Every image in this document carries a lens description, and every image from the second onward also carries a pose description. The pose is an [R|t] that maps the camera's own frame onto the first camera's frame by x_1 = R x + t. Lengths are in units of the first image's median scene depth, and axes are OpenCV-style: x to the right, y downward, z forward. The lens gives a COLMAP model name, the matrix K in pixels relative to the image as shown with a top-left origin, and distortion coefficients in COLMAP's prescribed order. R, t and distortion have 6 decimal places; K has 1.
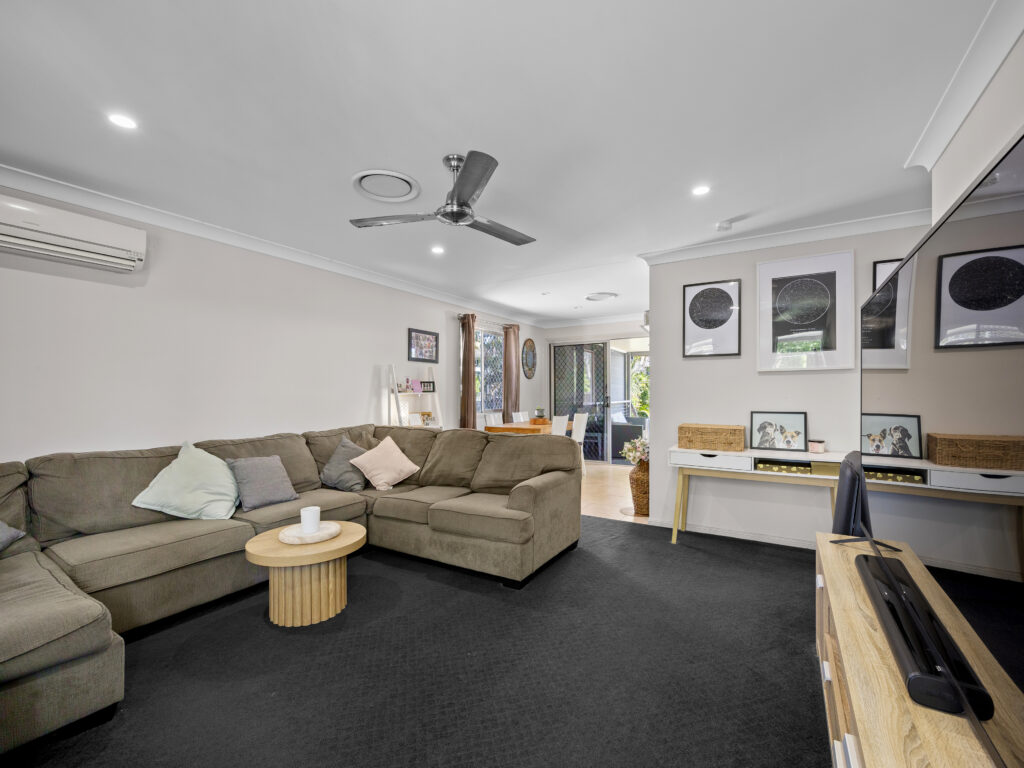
lens RADIAL K [[447.9, 0, 512.0], [0, 447.9, 384.0], [0, 0, 1]] dist [0.000064, 0.000245]
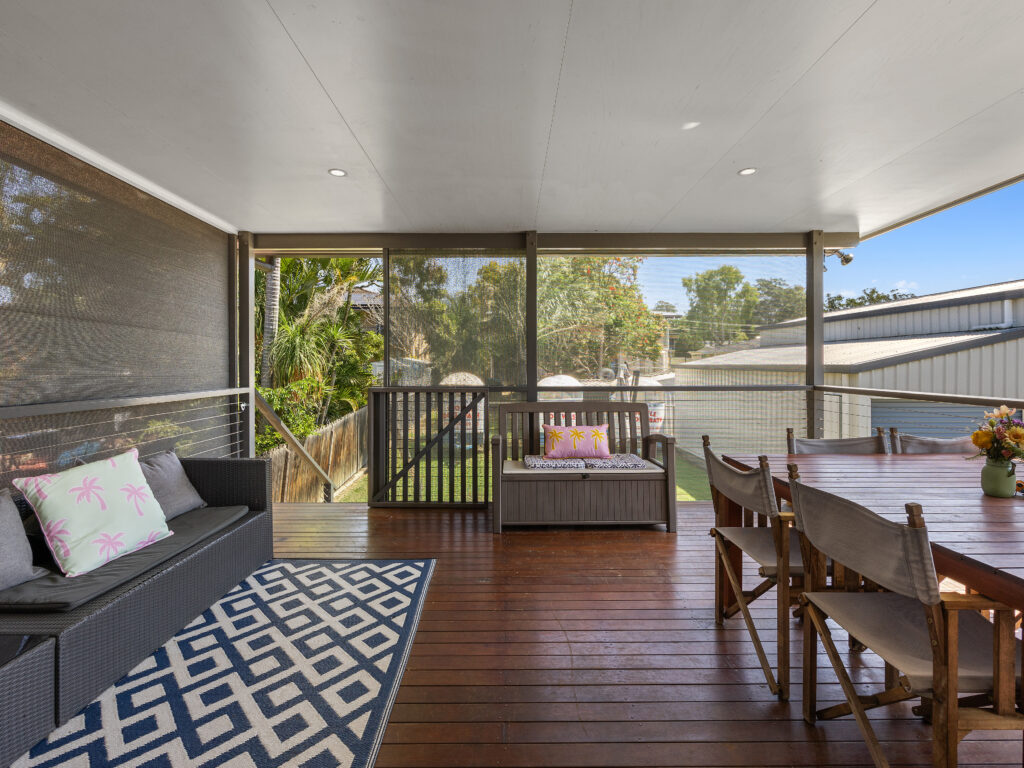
lens RADIAL K [[485.5, 0, 512.6], [0, 485.5, 364.8], [0, 0, 1]] dist [0.000309, 0.000067]
pose [[0.854080, 0.006603, 0.520100, 0.243265], [-0.016350, 0.999766, 0.014156, 0.012298], [-0.519885, -0.020594, 0.853988, 0.608069]]
